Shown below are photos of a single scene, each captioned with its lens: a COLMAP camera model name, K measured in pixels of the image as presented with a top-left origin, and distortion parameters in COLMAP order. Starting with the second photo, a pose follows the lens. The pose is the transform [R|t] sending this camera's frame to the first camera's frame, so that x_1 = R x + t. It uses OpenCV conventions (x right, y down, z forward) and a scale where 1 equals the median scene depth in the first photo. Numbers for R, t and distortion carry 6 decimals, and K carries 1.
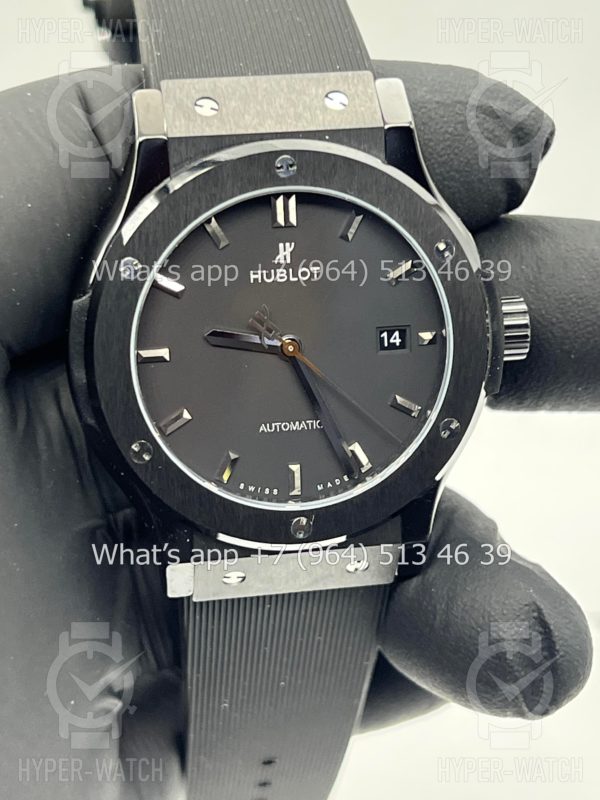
lens RADIAL K [[1849.1, 0, 295.2], [0, 1849.1, 399.4], [0, 0, 1]] dist [0.242865, 0.000000]
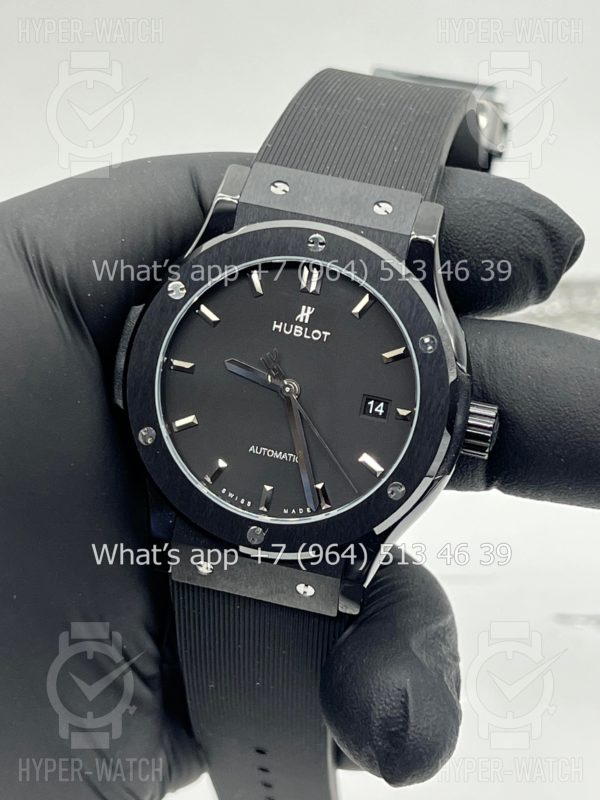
lens RADIAL K [[1849.1, 0, 300.3], [0, 1849.1, 395.5], [0, 0, 1]] dist [0.242865, 0.000000]
pose [[0.916341, 0.250390, -0.312448, 0.381751], [-0.290598, 0.952719, -0.088767, 0.080537], [0.275448, 0.172138, 0.945778, -0.146366]]
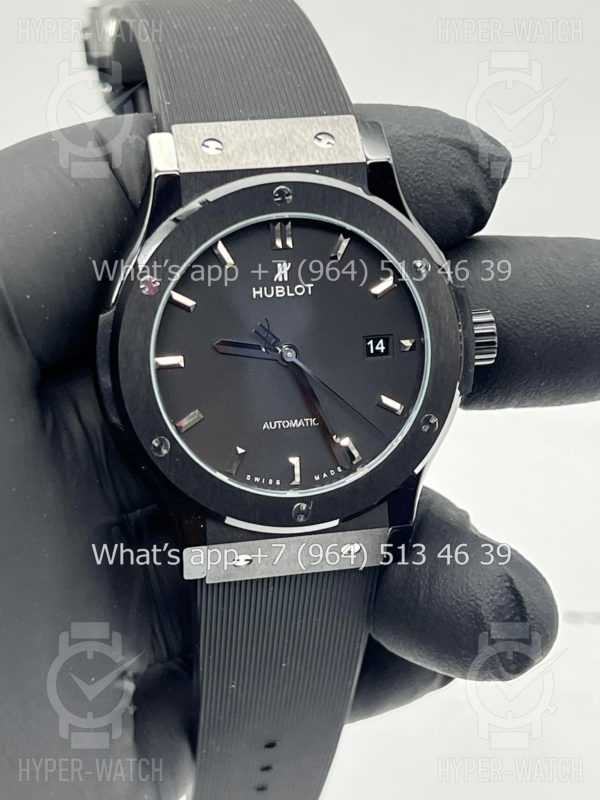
lens RADIAL K [[1849.1, 0, 307.1], [0, 1849.1, 400.0], [0, 0, 1]] dist [0.242865, 0.000000]
pose [[0.999553, -0.018417, 0.023555, -0.018648], [0.019520, 0.998681, -0.047480, 0.054180], [-0.022649, 0.047919, 0.998594, -0.139780]]
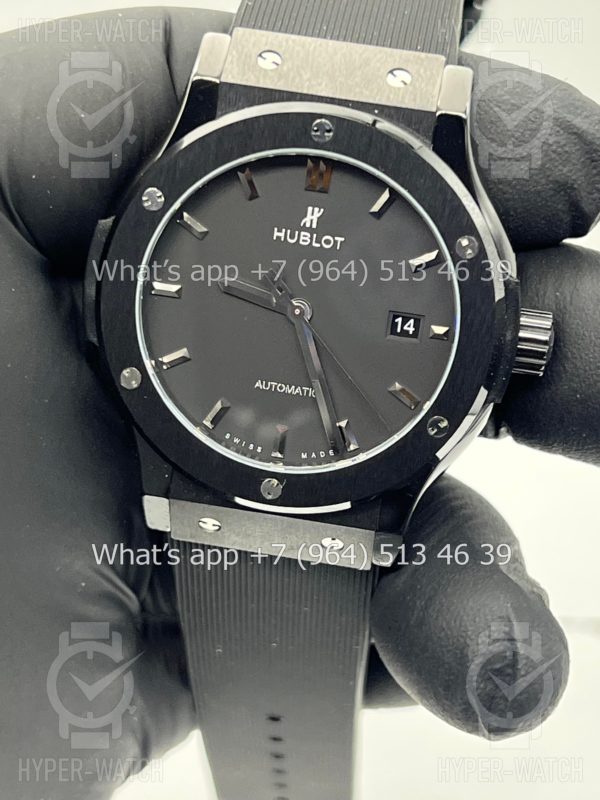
lens RADIAL K [[1849.1, 0, 302.6], [0, 1849.1, 402.5], [0, 0, 1]] dist [0.242865, 0.000000]
pose [[0.943639, 0.222139, -0.245357, 0.254053], [-0.222929, 0.974516, 0.024917, -0.005202], [0.244639, 0.031185, 0.969113, 0.030249]]
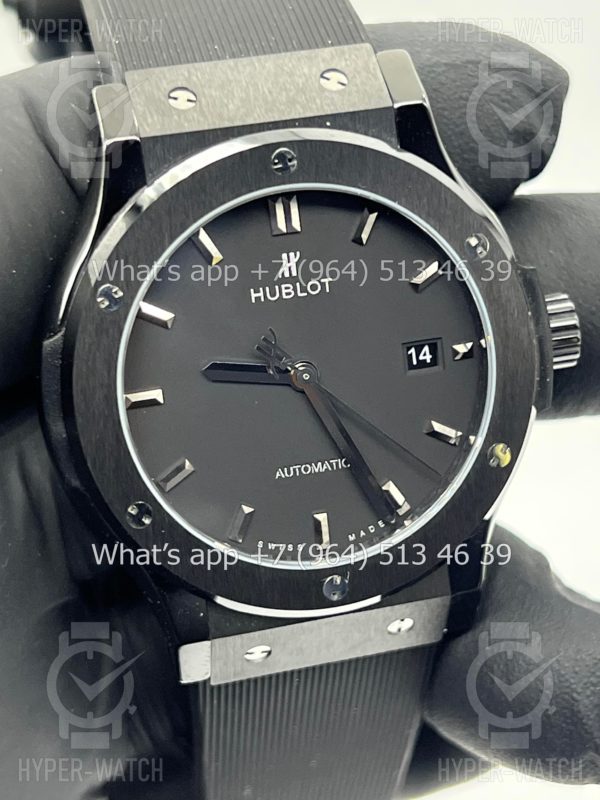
lens RADIAL K [[1849.1, 0, 301.7], [0, 1849.1, 399.8], [0, 0, 1]] dist [0.242865, 0.000000]
pose [[0.995381, -0.083861, 0.046727, -0.043884], [0.084244, 0.996425, -0.006285, -0.011812], [-0.046033, 0.010192, 0.998888, 0.157152]]
